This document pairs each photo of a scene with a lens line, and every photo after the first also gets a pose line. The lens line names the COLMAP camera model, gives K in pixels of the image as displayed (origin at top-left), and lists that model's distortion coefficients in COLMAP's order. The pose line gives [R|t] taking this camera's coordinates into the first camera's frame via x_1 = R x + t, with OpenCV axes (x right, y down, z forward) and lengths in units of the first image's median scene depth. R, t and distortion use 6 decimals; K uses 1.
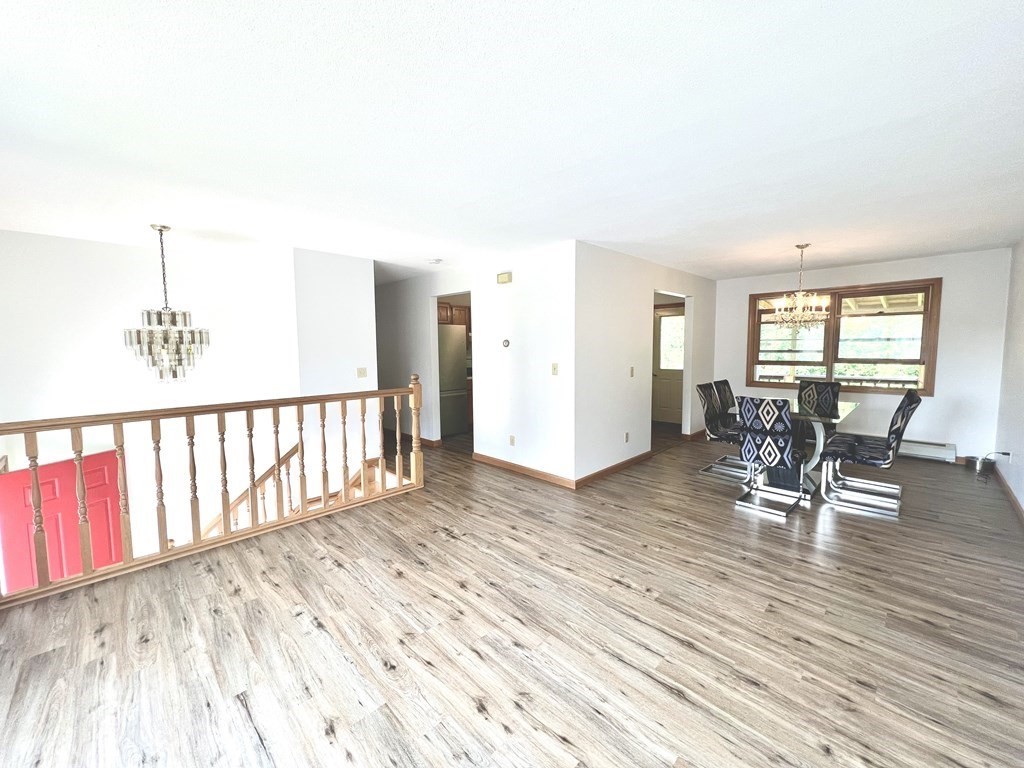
lens RADIAL K [[408.5, 0, 509.8], [0, 408.5, 378.8], [0, 0, 1]] dist [-0.000132, 0.000080]
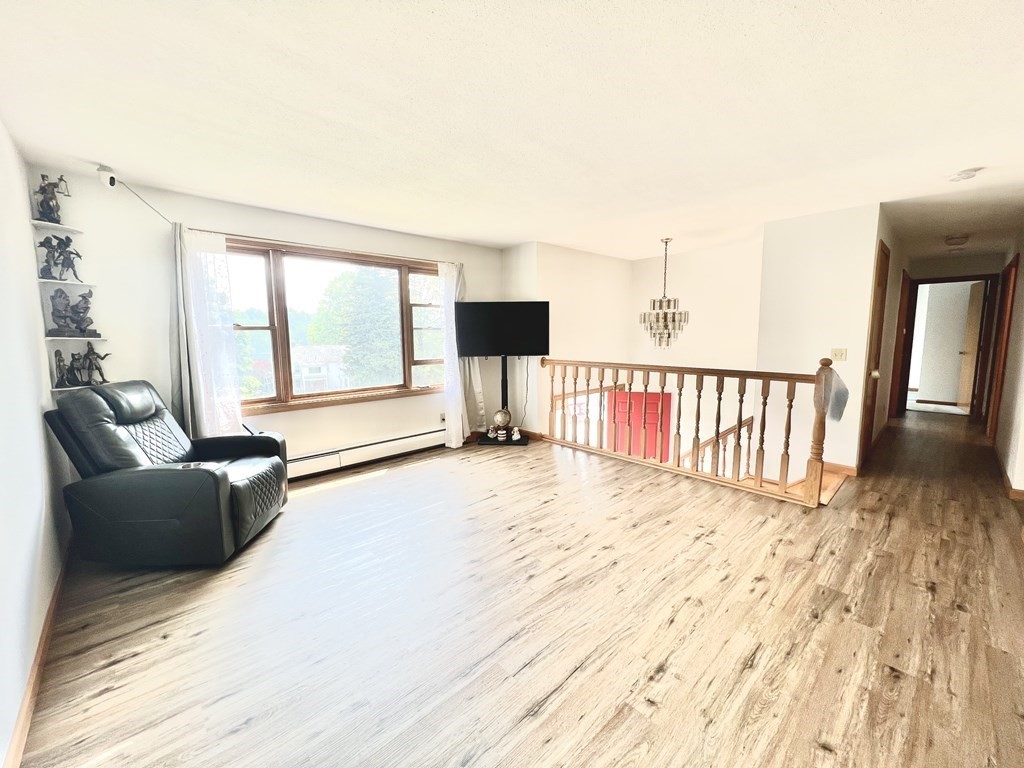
lens RADIAL K [[408.5, 0, 509.8], [0, 408.5, 378.8], [0, 0, 1]] dist [-0.000132, 0.000080]
pose [[-0.030568, 0.123805, -0.991836, 0.641082], [-0.070028, 0.989596, 0.125684, -0.032970], [0.997077, 0.073298, -0.021581, 0.529829]]
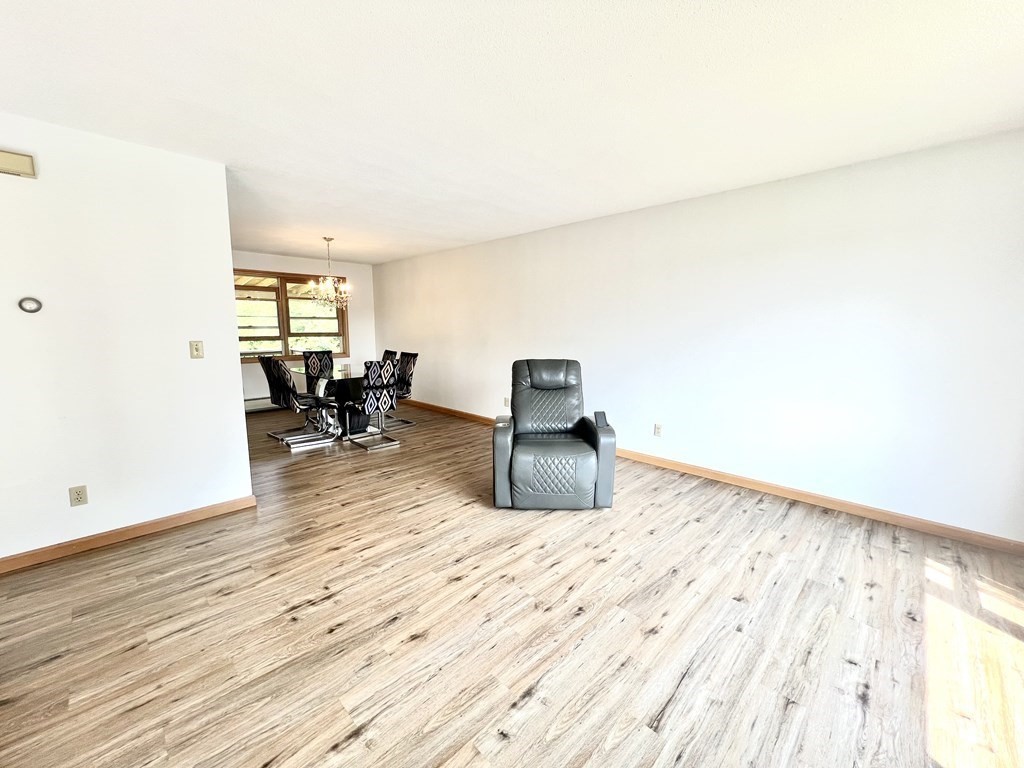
lens RADIAL K [[408.5, 0, 509.8], [0, 408.5, 378.8], [0, 0, 1]] dist [-0.000132, 0.000080]
pose [[-0.013030, -0.121093, 0.992556, -0.686516], [0.076096, 0.989641, 0.121736, -0.022945], [-0.997015, 0.077116, -0.003681, 0.611334]]
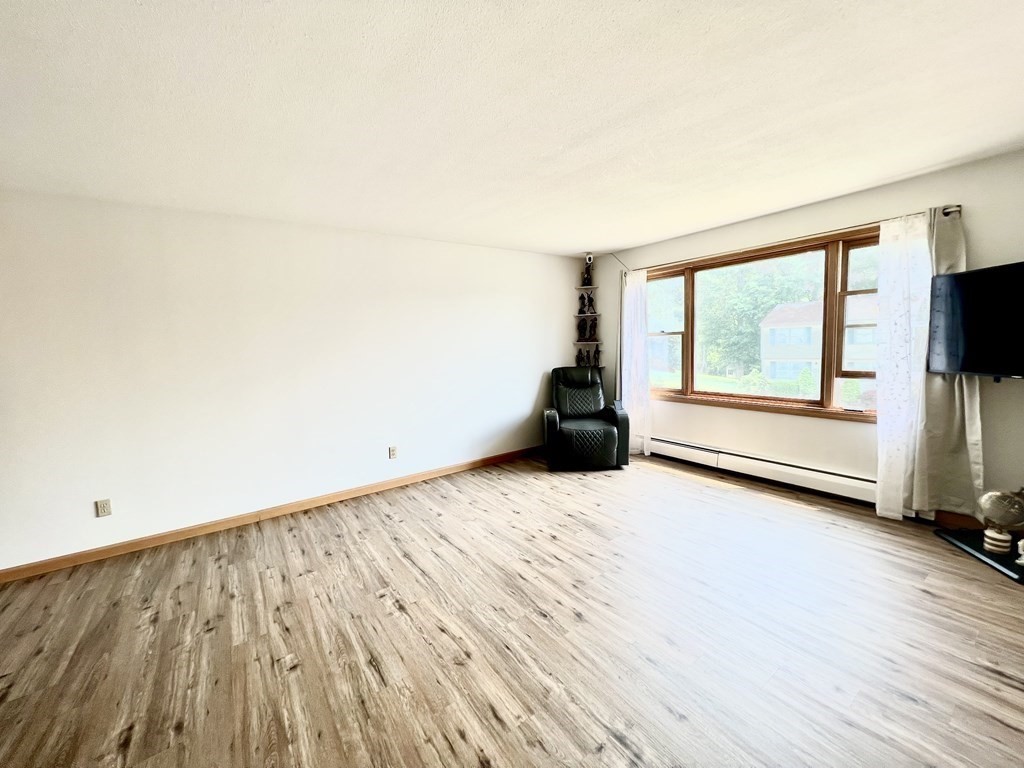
lens RADIAL K [[408.5, 0, 509.8], [0, 408.5, 378.8], [0, 0, 1]] dist [-0.000132, 0.000080]
pose [[-0.986287, 0.033035, 0.161702, -0.090976], [0.059700, 0.984828, 0.162943, -0.088330], [-0.153866, 0.170362, -0.973294, 1.262441]]
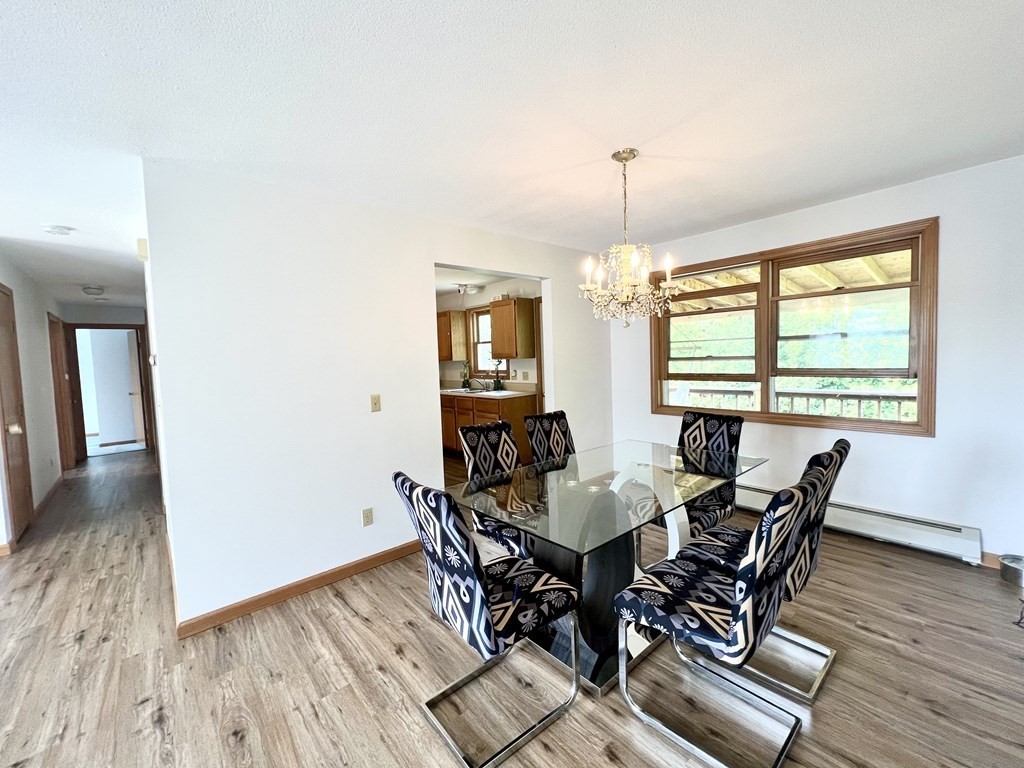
lens RADIAL K [[419.8, 0, 510.8], [0, 419.8, 379.2], [0, 0, 1]] dist [0.000348, -0.000004]
pose [[0.997530, -0.022084, -0.066686, 0.744761], [0.020512, 0.999497, -0.024168, -0.045513], [0.067186, 0.022741, 0.997481, 0.585185]]
